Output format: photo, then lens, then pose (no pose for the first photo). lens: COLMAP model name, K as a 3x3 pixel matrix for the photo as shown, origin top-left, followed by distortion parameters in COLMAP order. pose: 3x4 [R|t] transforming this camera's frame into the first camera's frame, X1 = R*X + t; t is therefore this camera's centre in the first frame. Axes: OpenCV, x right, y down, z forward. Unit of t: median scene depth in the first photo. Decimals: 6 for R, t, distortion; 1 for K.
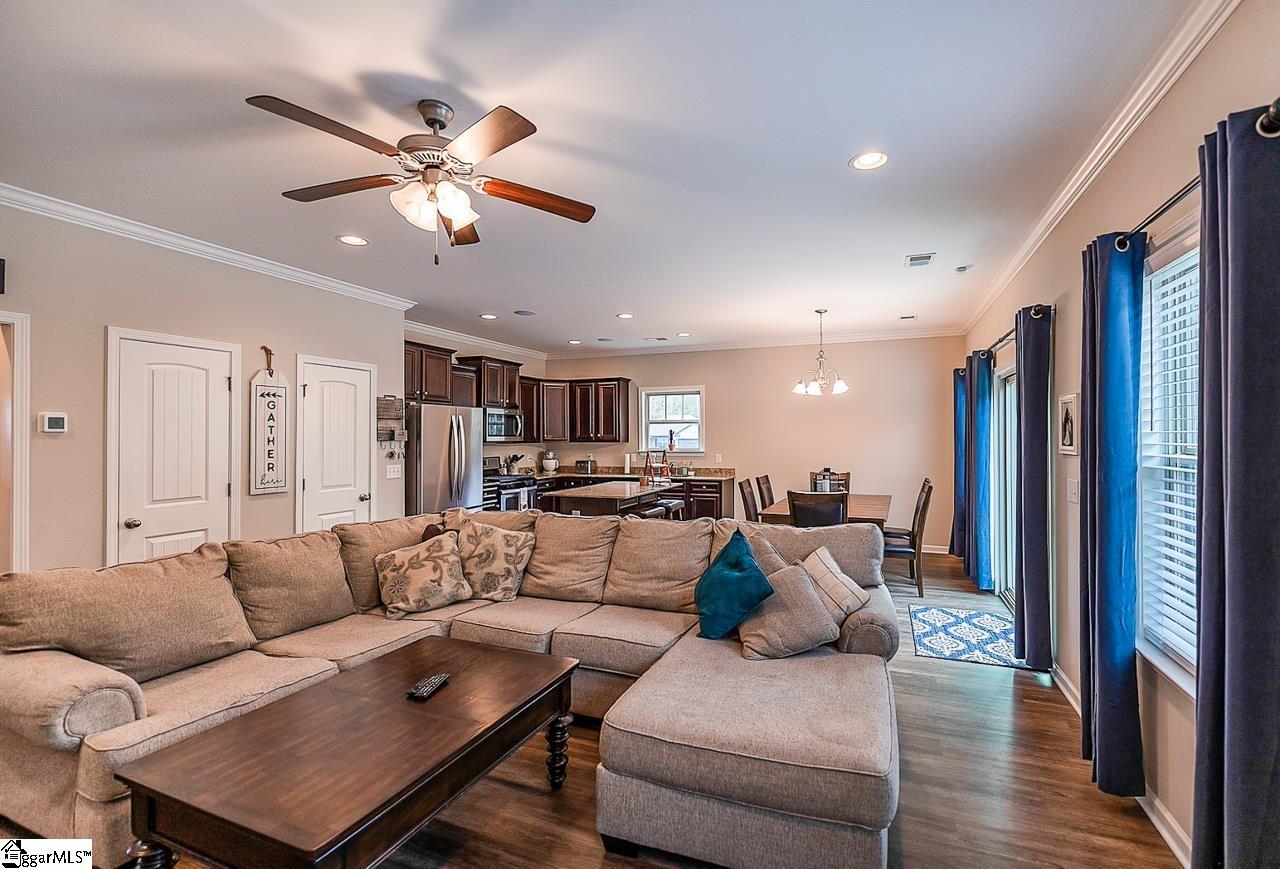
lens RADIAL K [[559.0, 0, 633.6], [0, 559.0, 431.1], [0, 0, 1]] dist [0.015368, -0.000854]
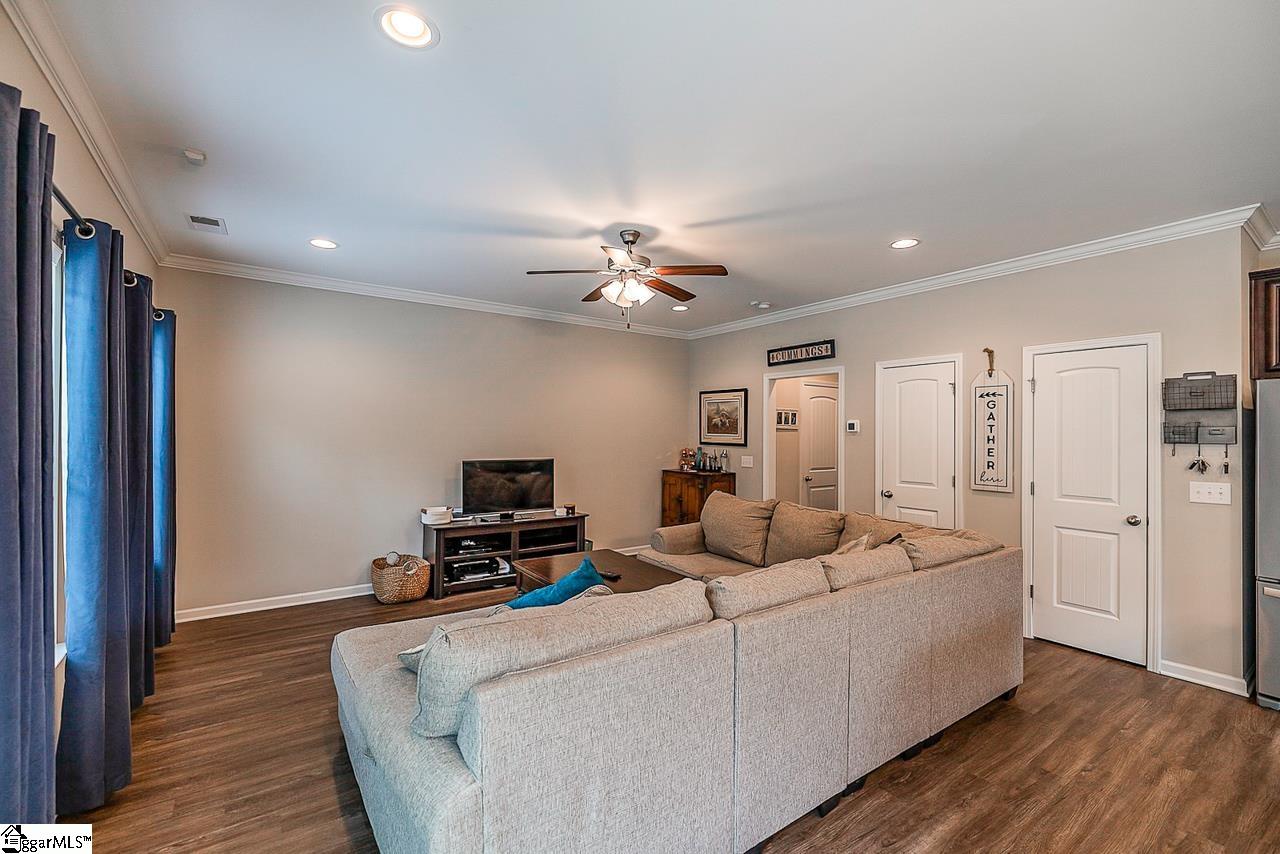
lens RADIAL K [[541.1, 0, 644.3], [0, 541.1, 434.5], [0, 0, 1]] dist [0.004467, -0.003737]
pose [[-0.512833, -0.000519, -0.858488, 0.303391], [0.000657, 0.999999, -0.000997, 0.005067], [0.858488, -0.001075, -0.512832, 0.552201]]
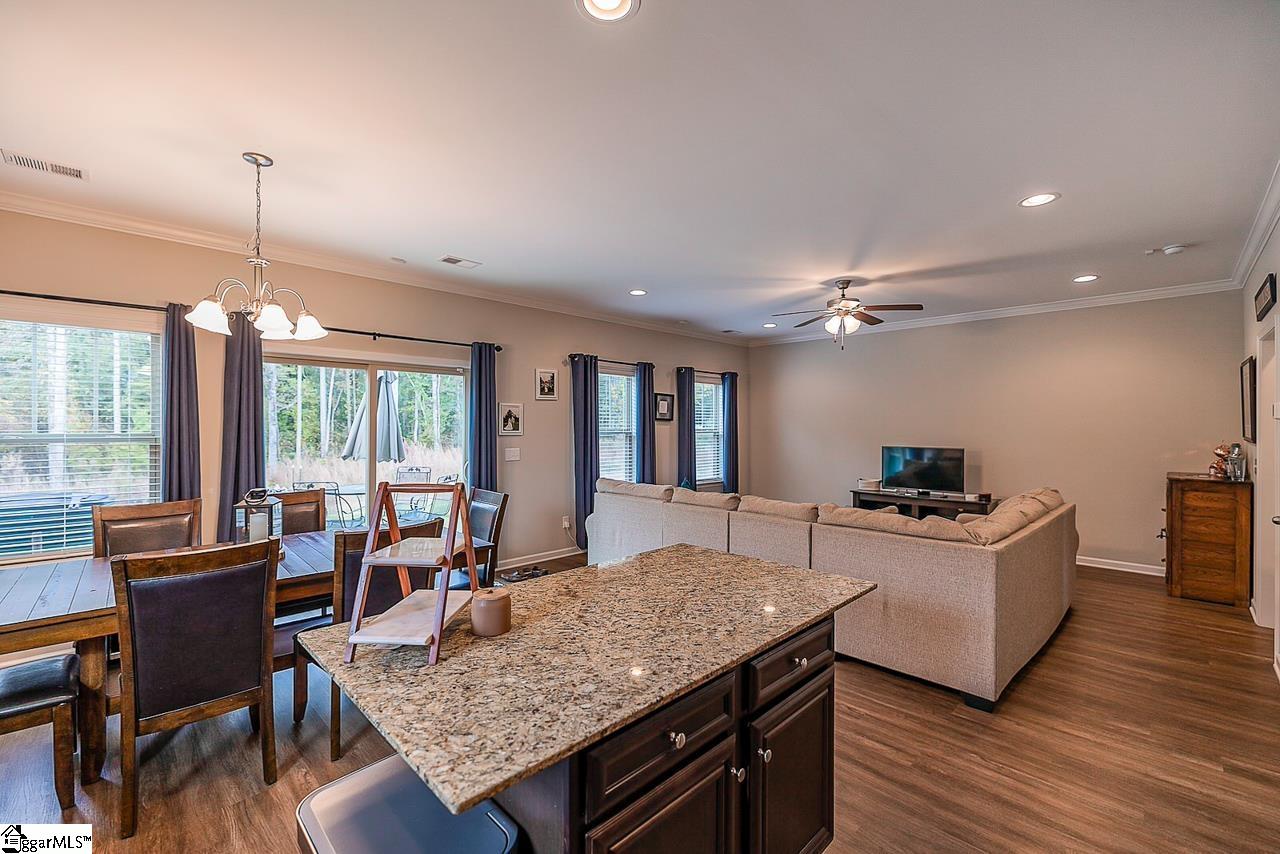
lens RADIAL K [[541.1, 0, 637.5], [0, 541.1, 425.3], [0, 0, 1]] dist [0.004467, -0.003737]
pose [[-0.934564, 0.002784, 0.355785, -0.103529], [-0.000305, 0.999963, -0.008628, 0.010025], [-0.355795, -0.008172, -0.934528, 1.020157]]
